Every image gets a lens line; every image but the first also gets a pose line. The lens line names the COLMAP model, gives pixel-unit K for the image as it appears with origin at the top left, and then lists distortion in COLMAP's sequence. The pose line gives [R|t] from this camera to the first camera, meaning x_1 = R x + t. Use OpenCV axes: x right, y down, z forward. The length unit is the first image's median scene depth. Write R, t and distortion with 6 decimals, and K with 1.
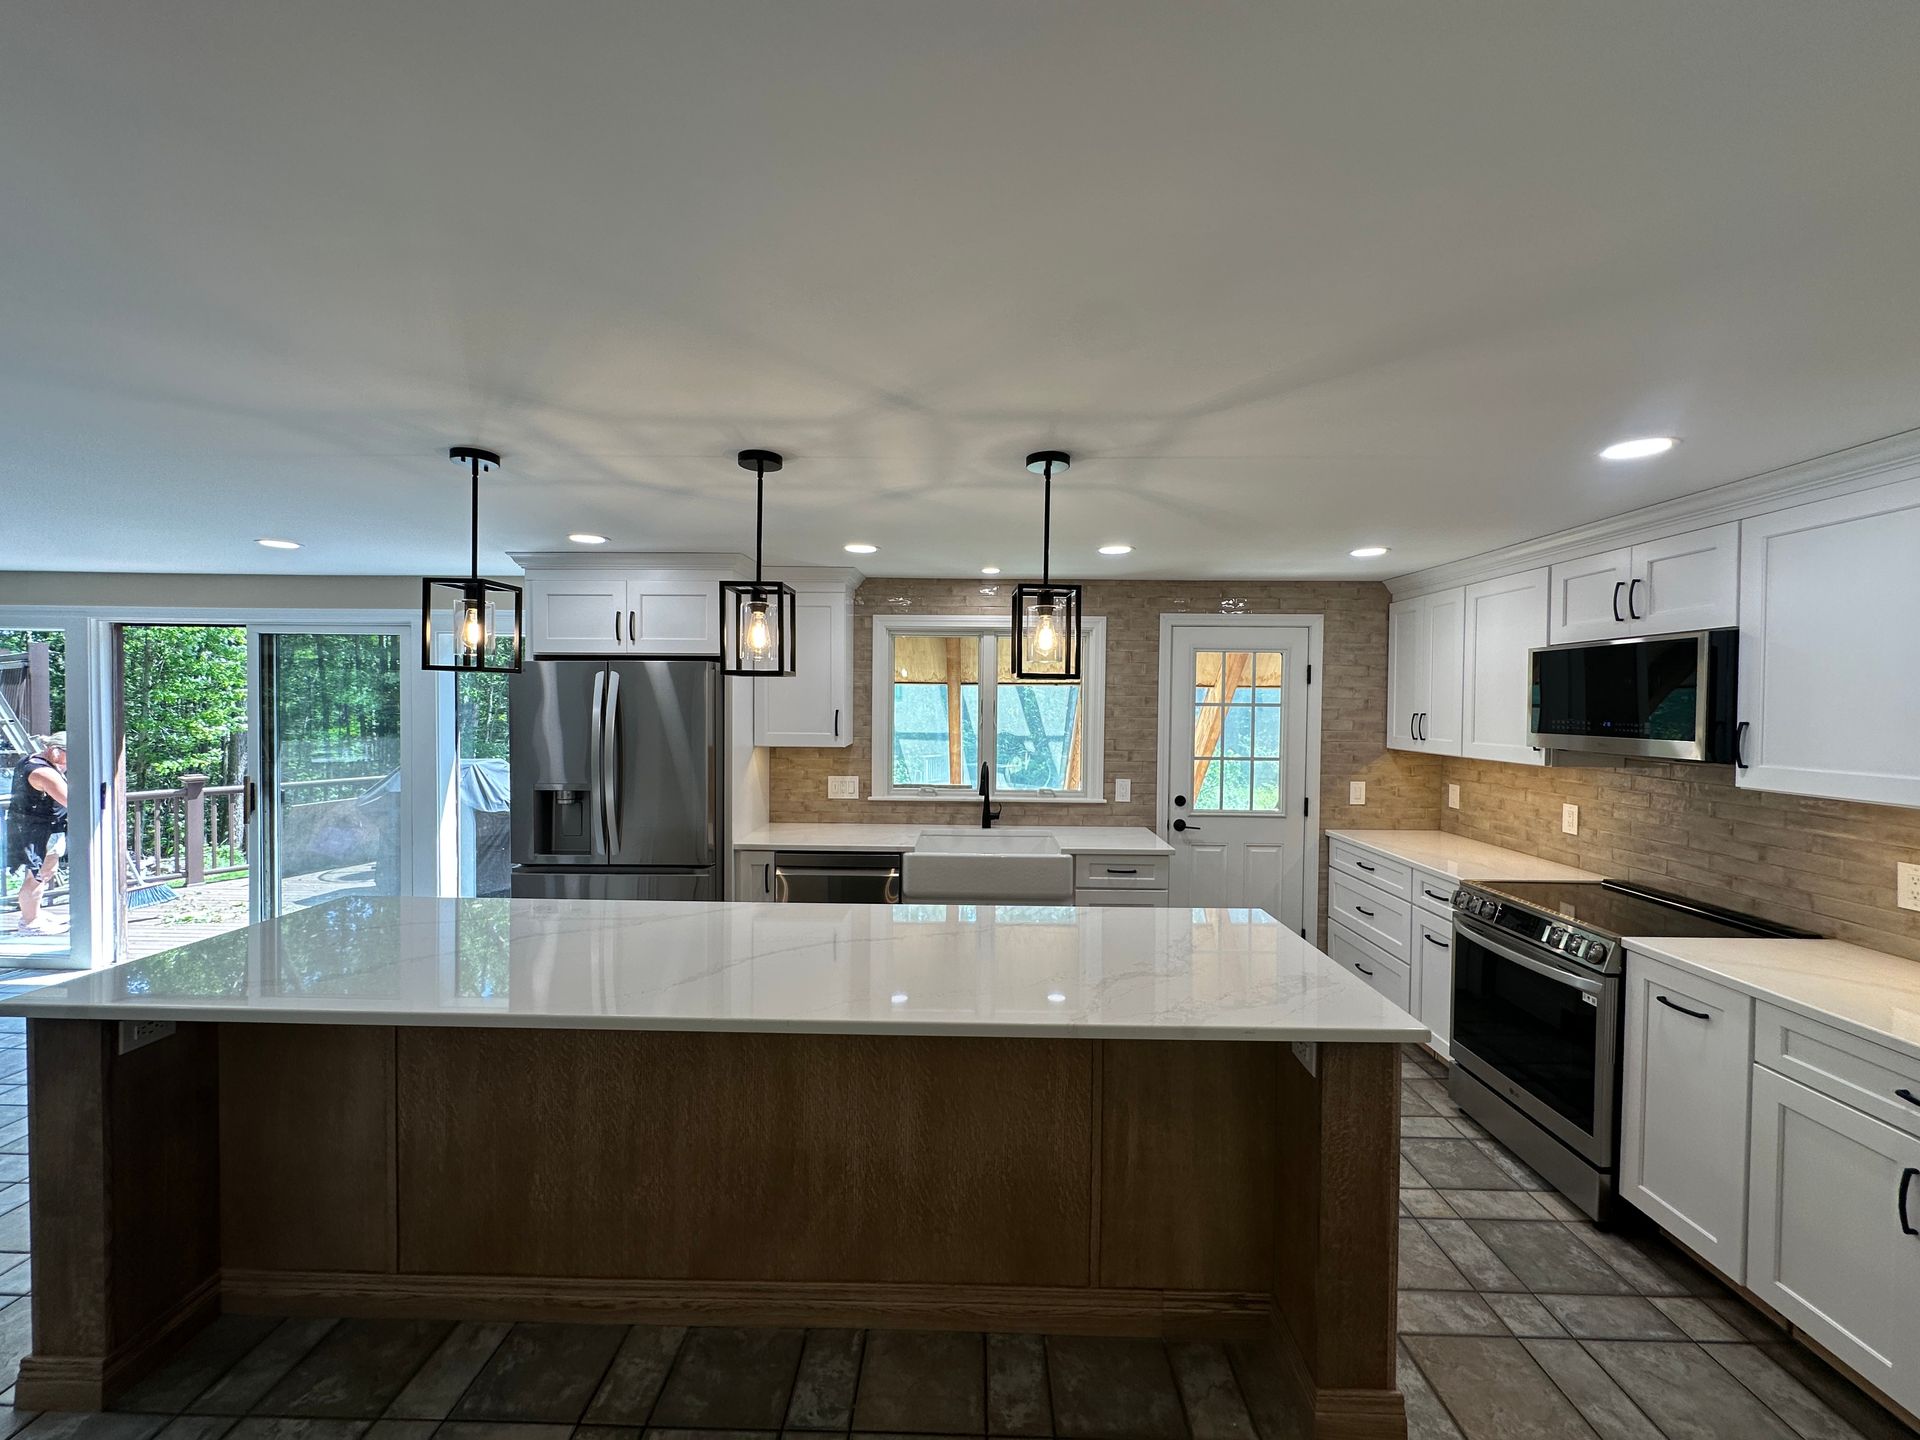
lens RADIAL K [[765.9, 0, 960.0], [0, 765.9, 720.0], [0, 0, 1]] dist [-0.001377, 0.000161]
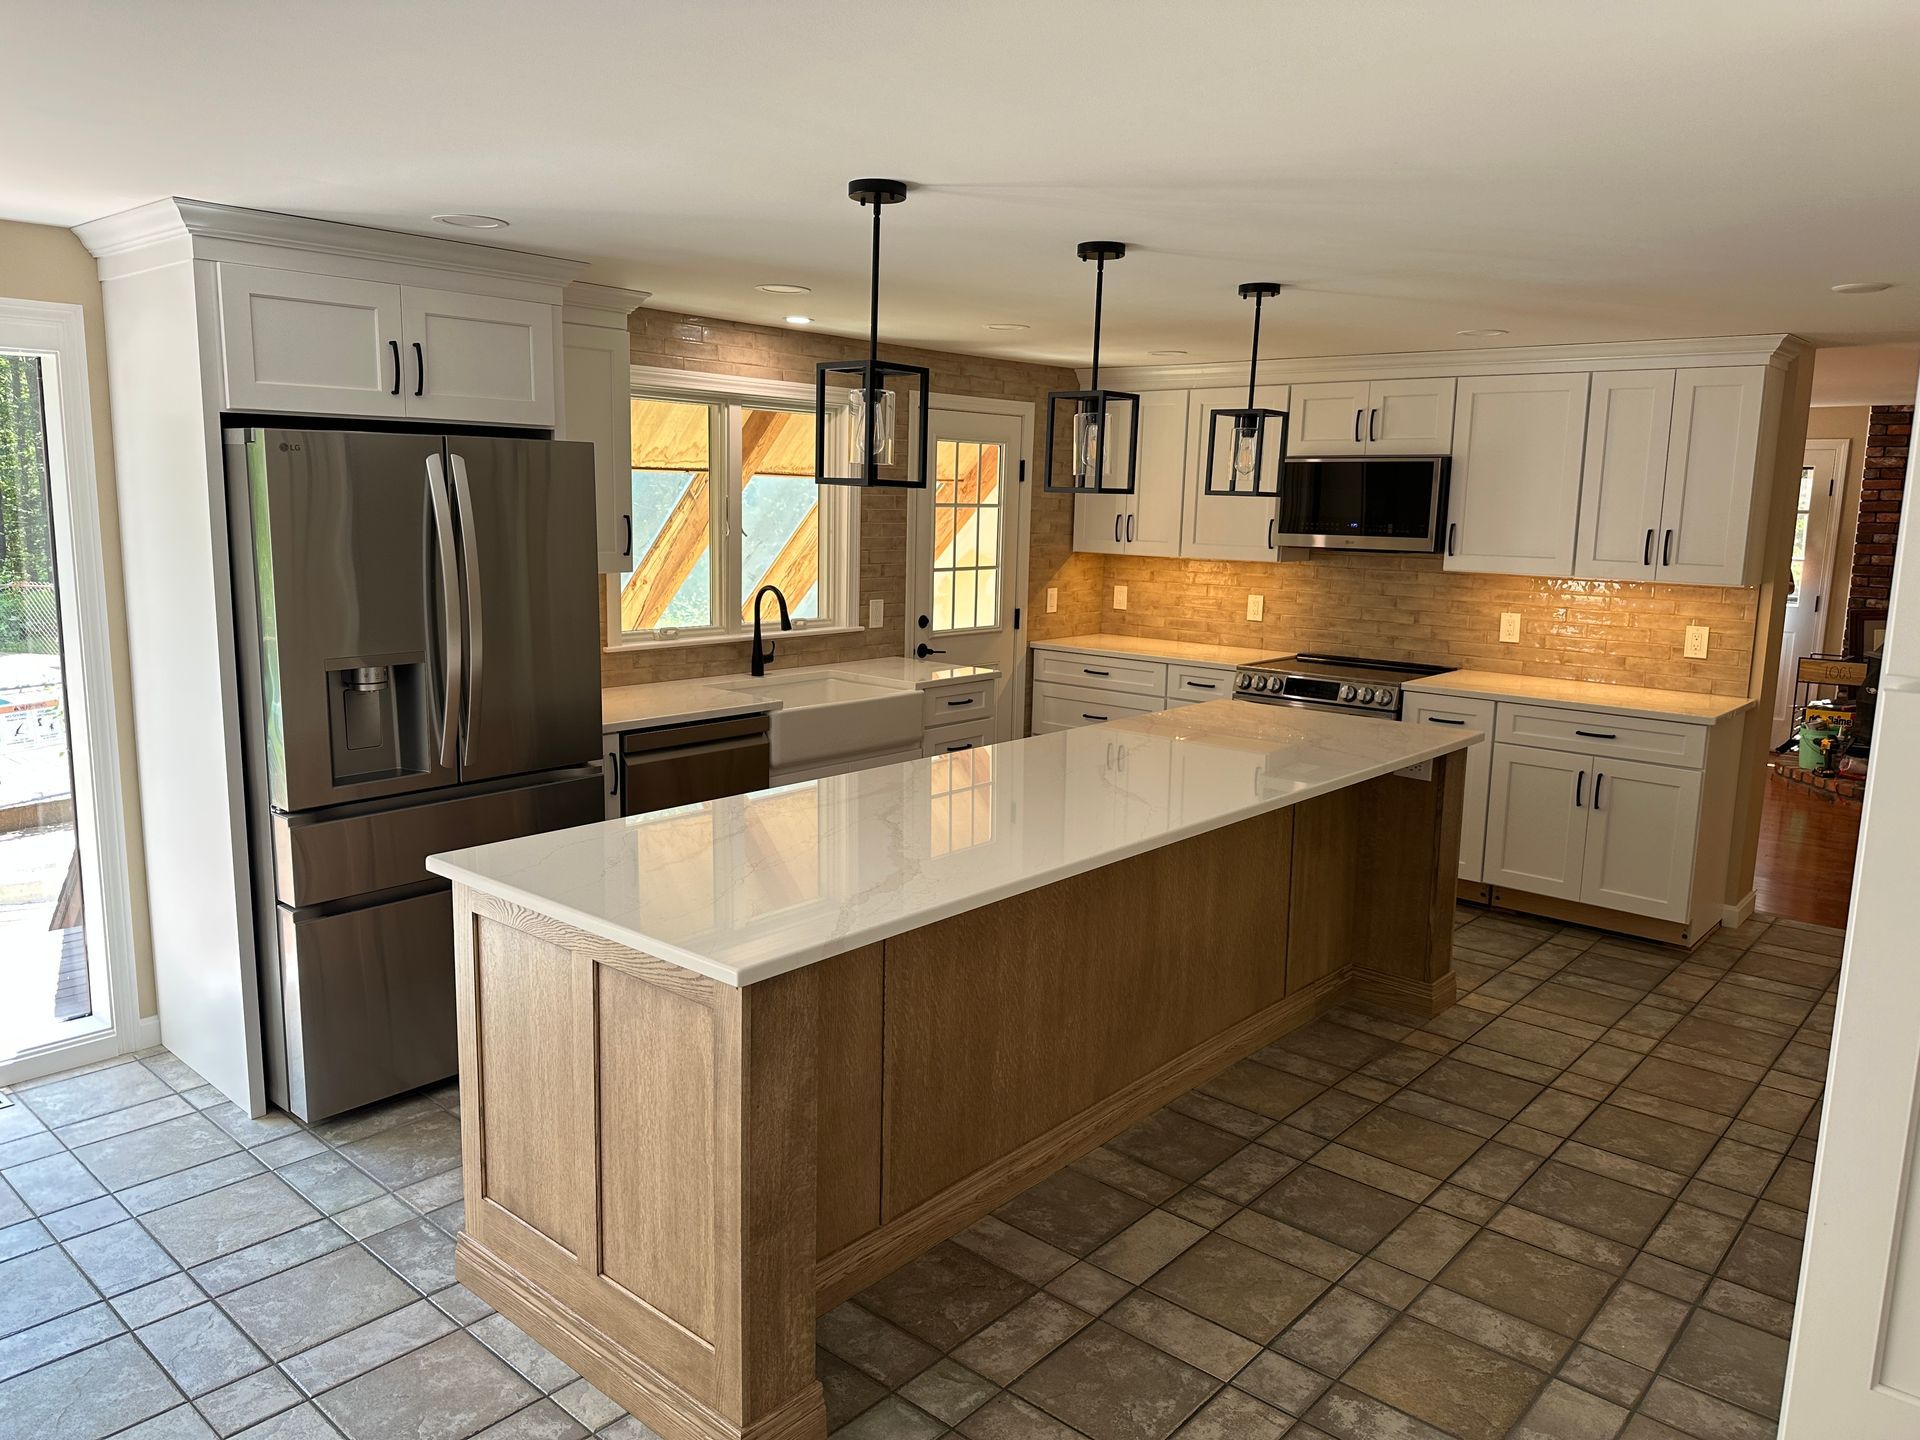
lens RADIAL K [[1334.6, 0, 952.3], [0, 1334.6, 710.0], [0, 0, 1]] dist [0.154832, -0.282191]
pose [[0.647333, -0.118259, 0.752977, -0.847861], [0.002369, 0.988198, 0.153164, -0.024371], [-0.762203, -0.097364, 0.639974, 0.029250]]
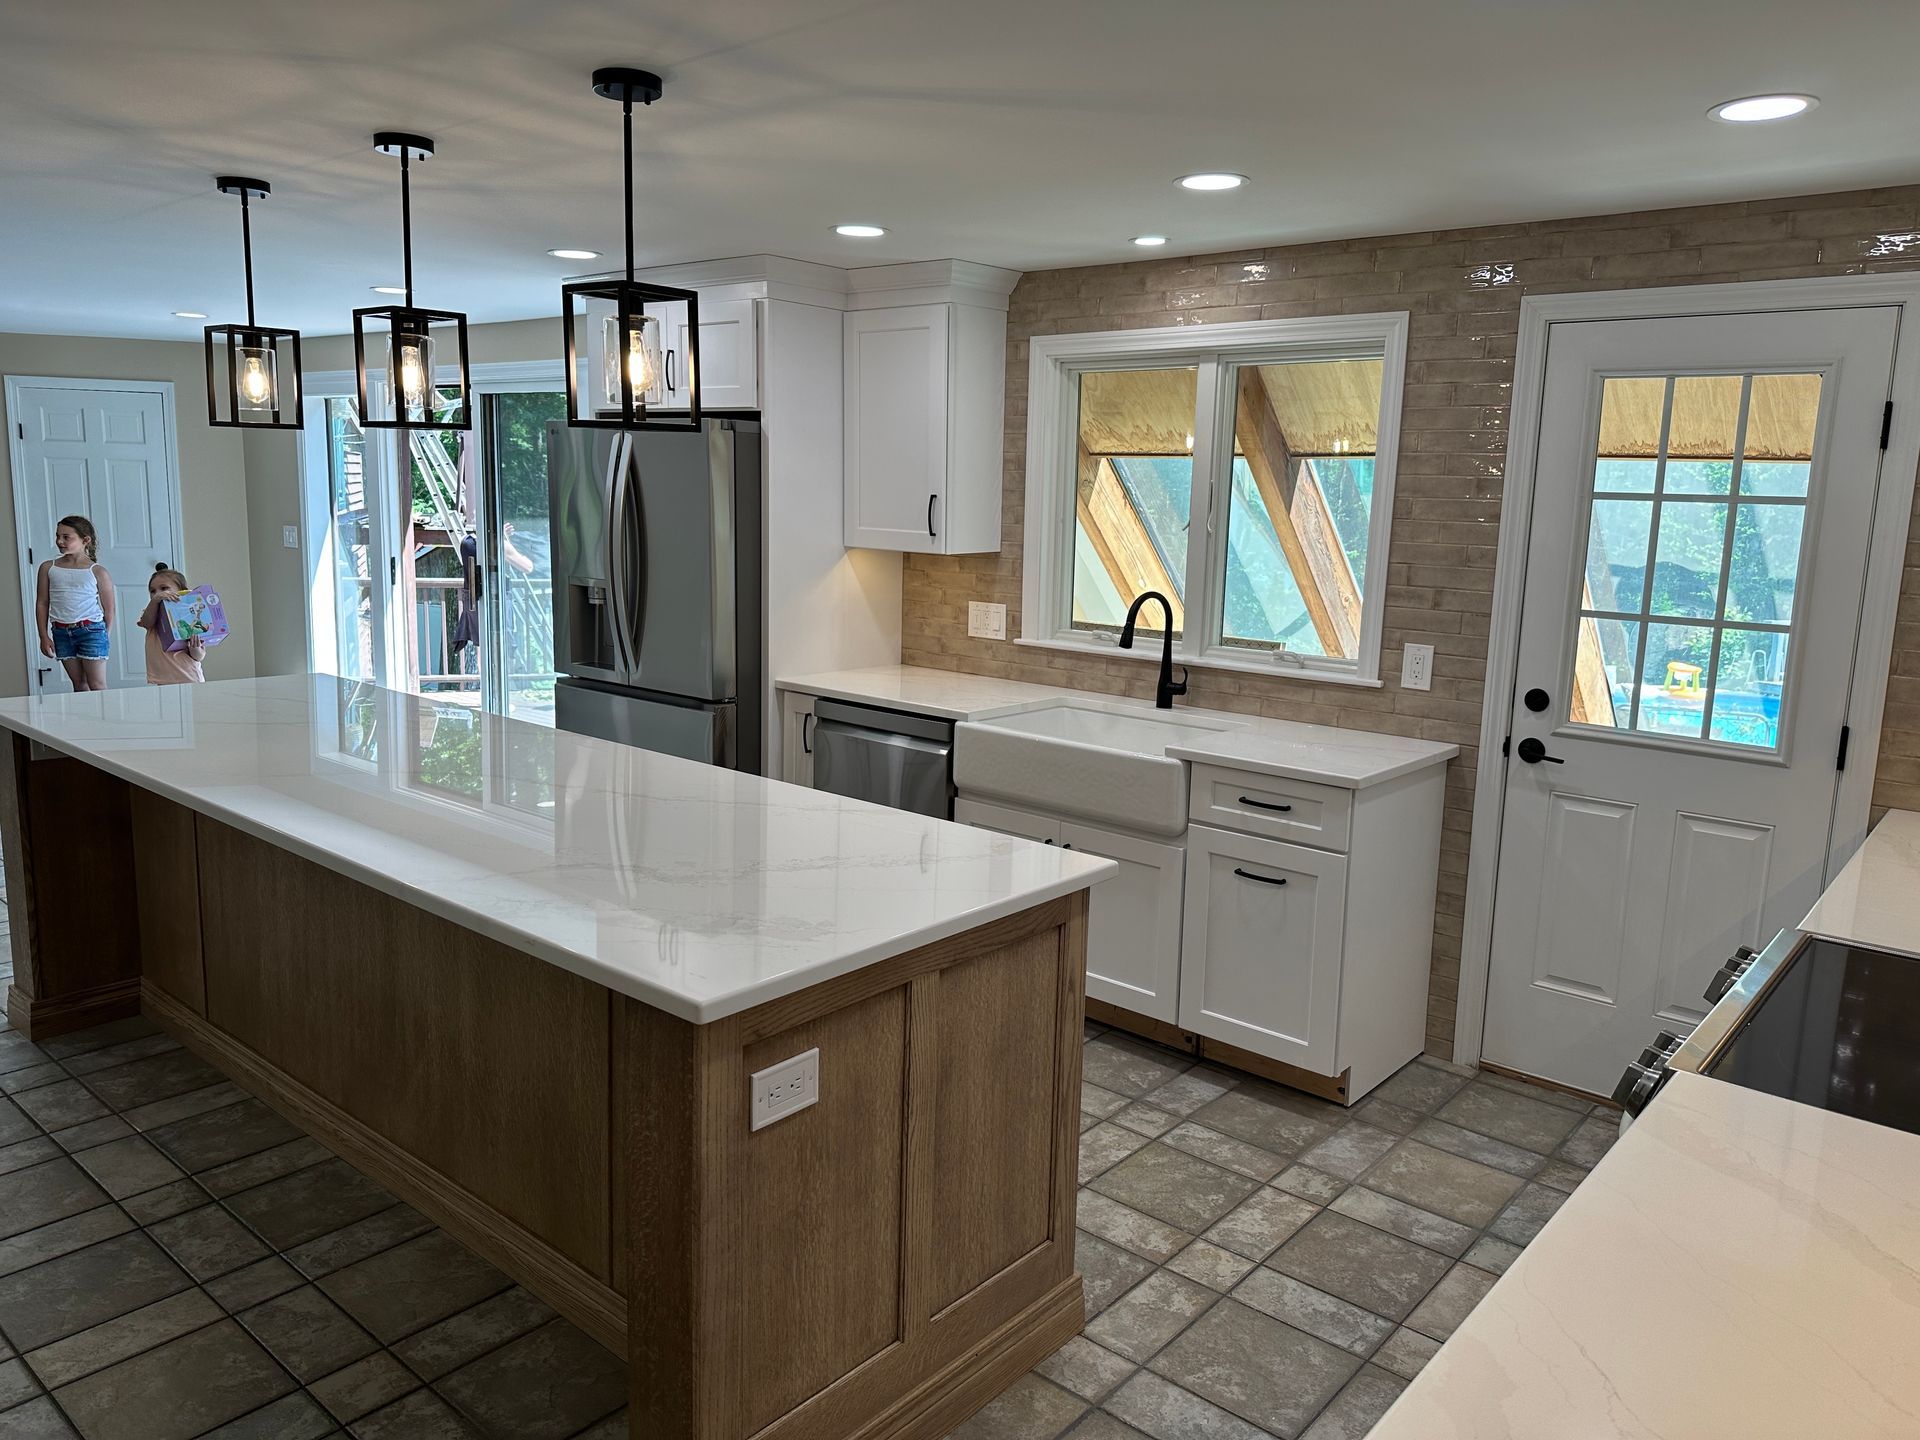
lens RADIAL K [[1339.2, 0, 958.3], [0, 1339.2, 713.3], [0, 0, 1]] dist [0.070928, -0.092899]
pose [[0.772599, 0.118205, -0.623794, 0.562959], [-0.035080, 0.988962, 0.143954, 0.005476], [0.633925, -0.089336, 0.768218, 0.131721]]
